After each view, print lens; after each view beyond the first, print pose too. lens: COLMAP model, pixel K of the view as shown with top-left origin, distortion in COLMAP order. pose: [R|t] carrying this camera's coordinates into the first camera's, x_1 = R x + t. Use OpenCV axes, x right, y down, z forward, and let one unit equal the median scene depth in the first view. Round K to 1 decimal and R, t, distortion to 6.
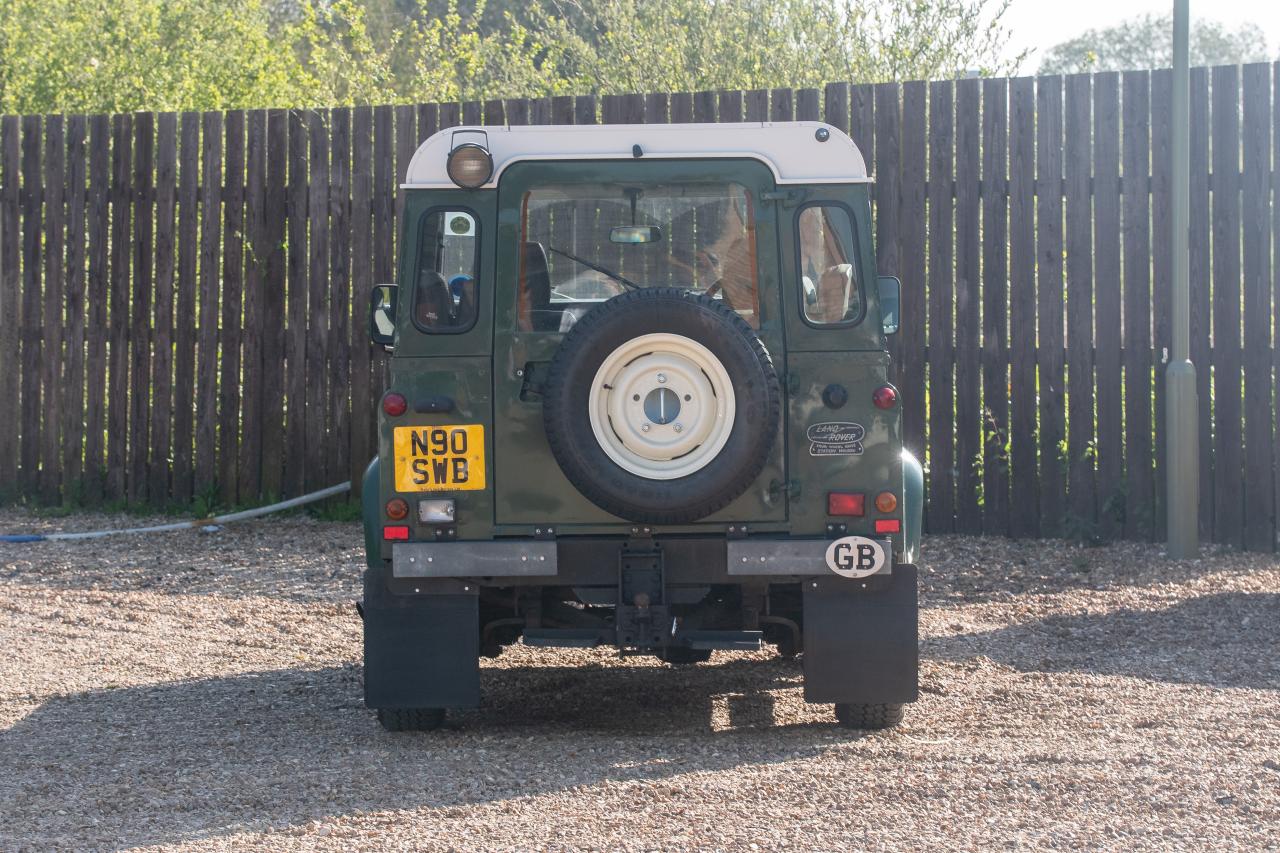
lens RADIAL K [[4794.5, 0, 640.0], [0, 4794.5, 426.5], [0, 0, 1]] dist [0.597134, 3.193555]
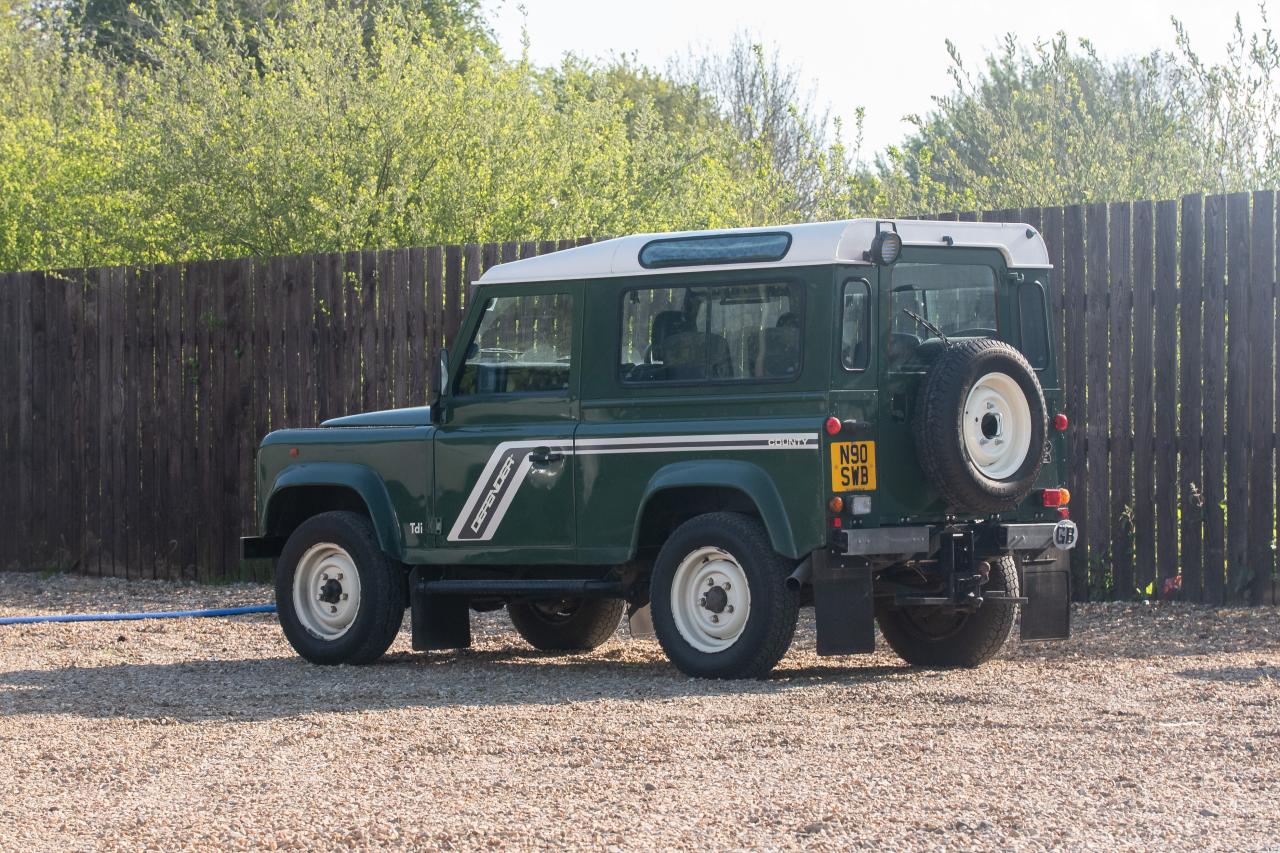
lens RADIAL K [[4469.0, 0, 640.0], [0, 4469.0, 426.5], [0, 0, 1]] dist [0.369204, 3.472748]
pose [[0.993426, 0.002212, -0.114453, 0.055295], [-0.006849, 0.999171, -0.040139, 0.038795], [0.114270, 0.040659, 0.992617, -0.048334]]
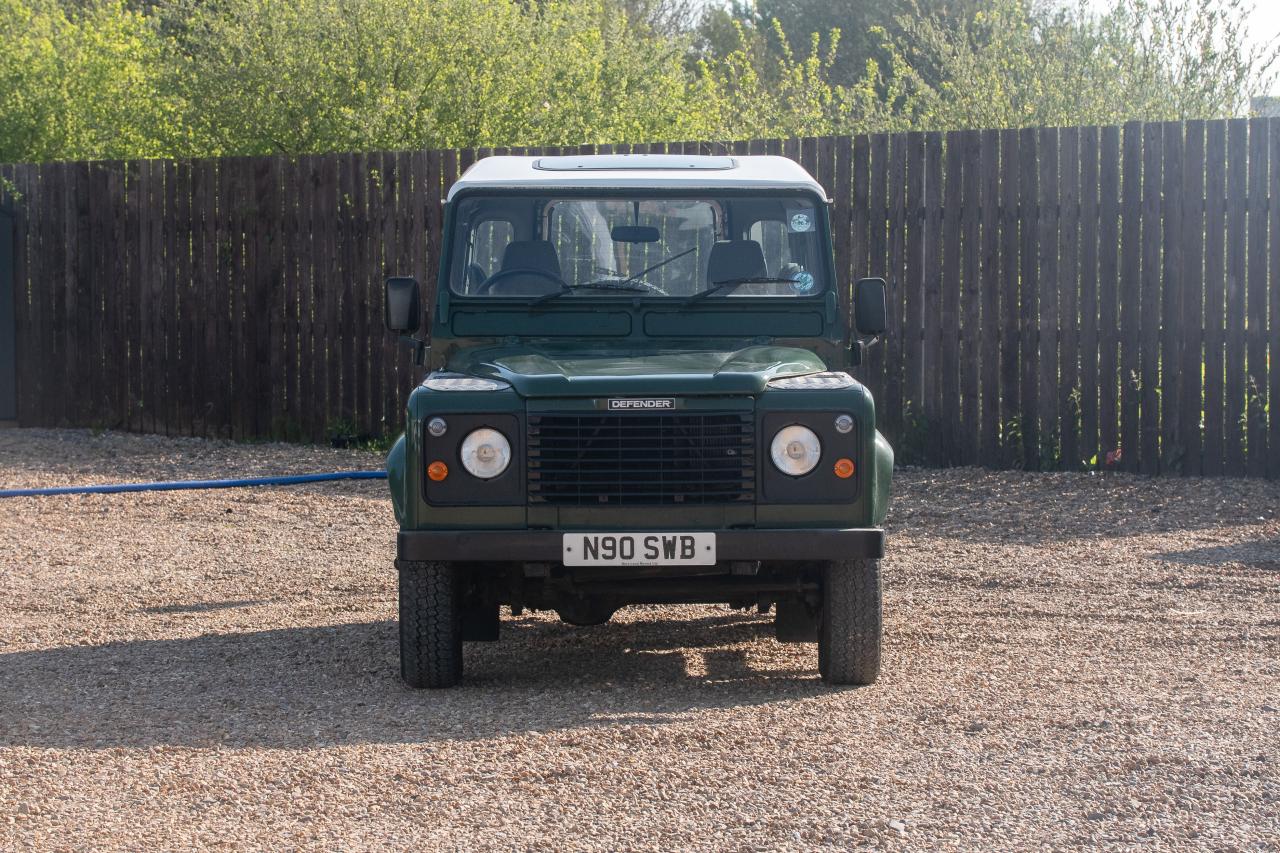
lens RADIAL K [[4195.4, 0, 640.0], [0, 4195.4, 426.5], [0, 0, 1]] dist [0.243013, 2.992863]
pose [[0.996851, 0.007269, -0.078963, -0.000687], [-0.006923, 0.999965, 0.004645, 0.008215], [0.078994, -0.004084, 0.996867, -0.201147]]
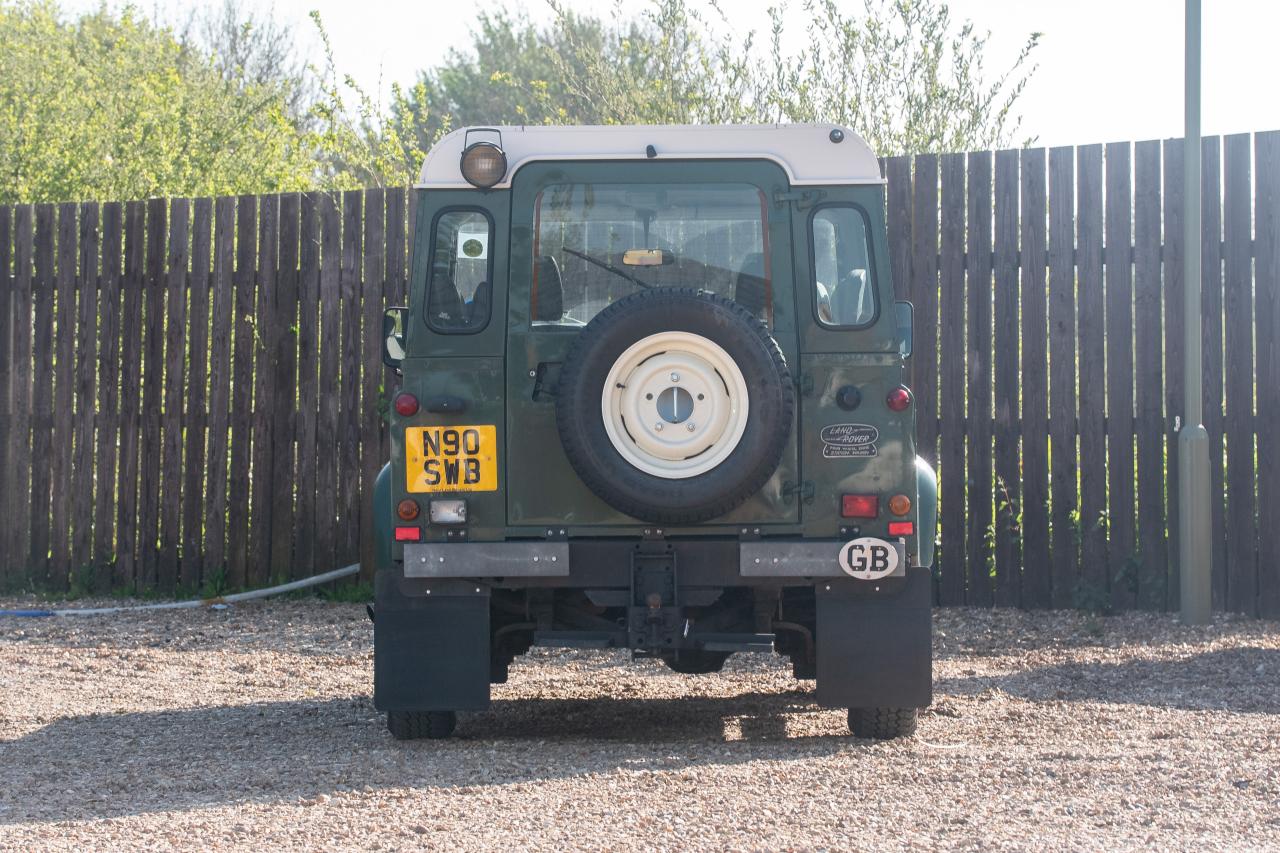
lens RADIAL K [[4794.5, 0, 640.0], [0, 4794.5, 426.5], [0, 0, 1]] dist [0.597134, 3.193555]
pose [[0.999992, 0.003635, -0.001747, -0.000893], [-0.003697, 0.999306, -0.037077, 0.036193], [0.001611, 0.037083, 0.999311, 0.004551]]
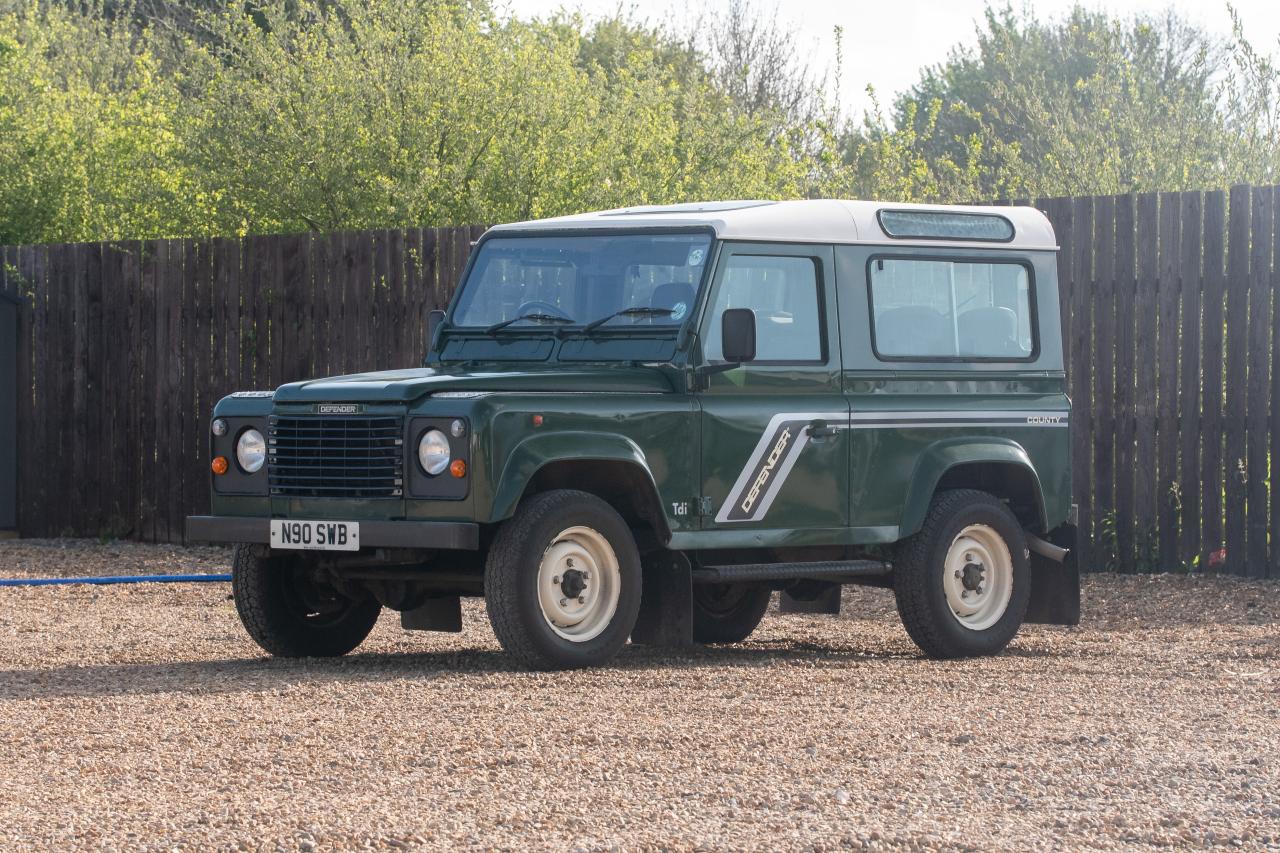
lens RADIAL K [[4794.5, 0, 640.0], [0, 4794.5, 426.5], [0, 0, 1]] dist [0.597134, 3.193555]
pose [[0.994224, 0.012681, -0.106577, 0.037267], [-0.016451, 0.999267, -0.034574, 0.046929], [0.106060, 0.036128, 0.993703, -0.266767]]
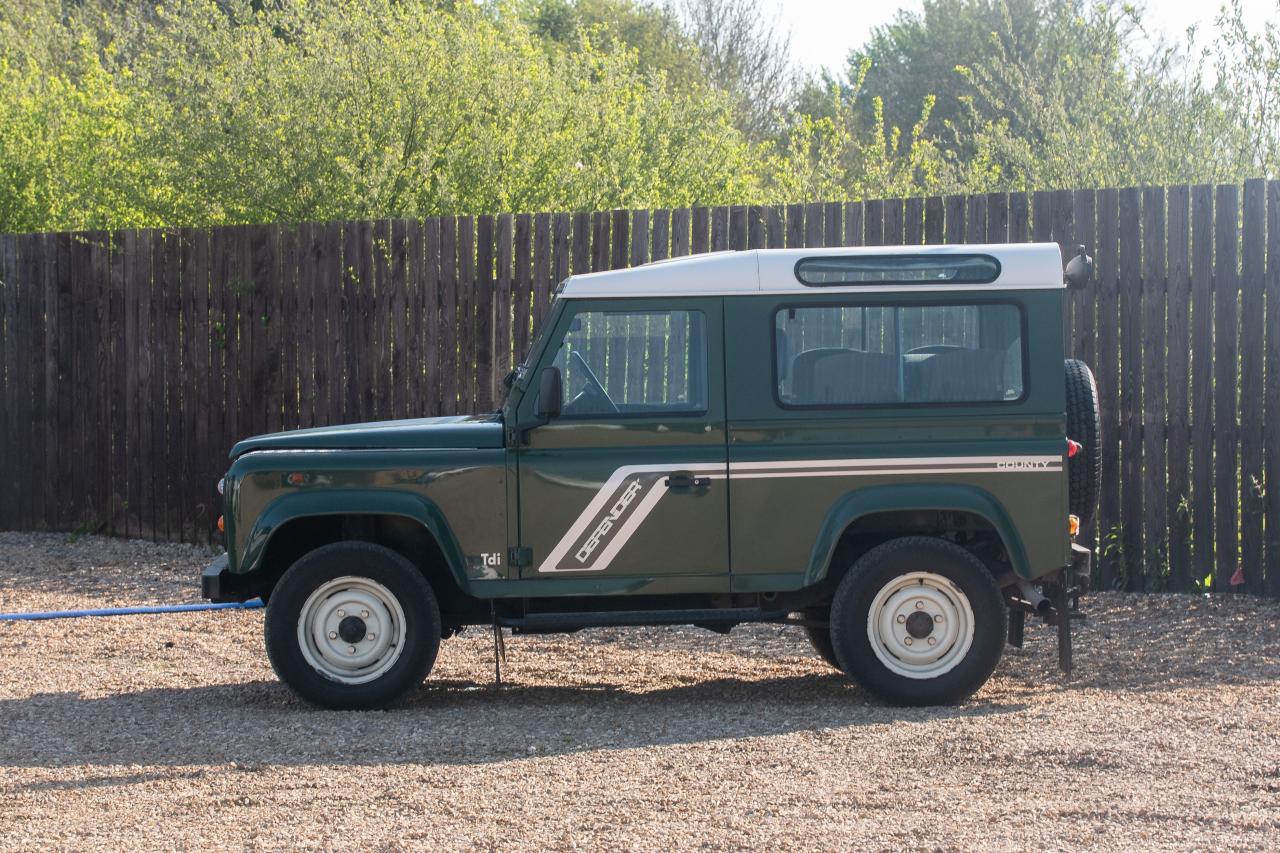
lens RADIAL K [[4180.0, 0, 640.0], [0, 4180.0, 426.5], [0, 0, 1]] dist [0.246997, 2.023441]
pose [[0.994661, 0.005443, -0.103049, 0.002642], [-0.006921, 0.999878, -0.013991, -0.003342], [0.102960, 0.014629, 0.994578, 0.086519]]
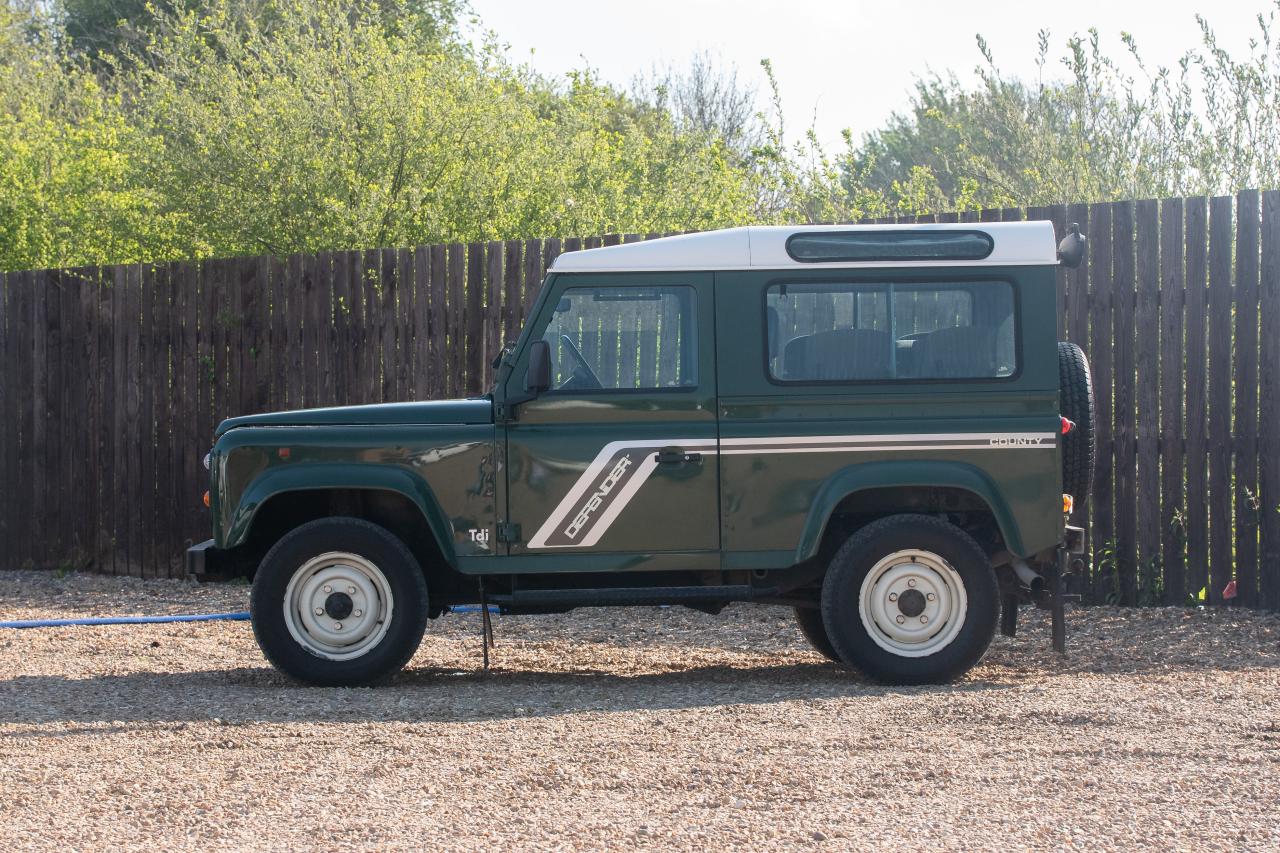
lens RADIAL K [[4180.0, 0, 640.0], [0, 4180.0, 426.5], [0, 0, 1]] dist [0.246997, 2.023441]
pose [[0.994841, 0.004994, -0.101322, 0.002434], [-0.009149, 0.999134, -0.040586, 0.033770], [0.101032, 0.041304, 0.994025, 0.097472]]
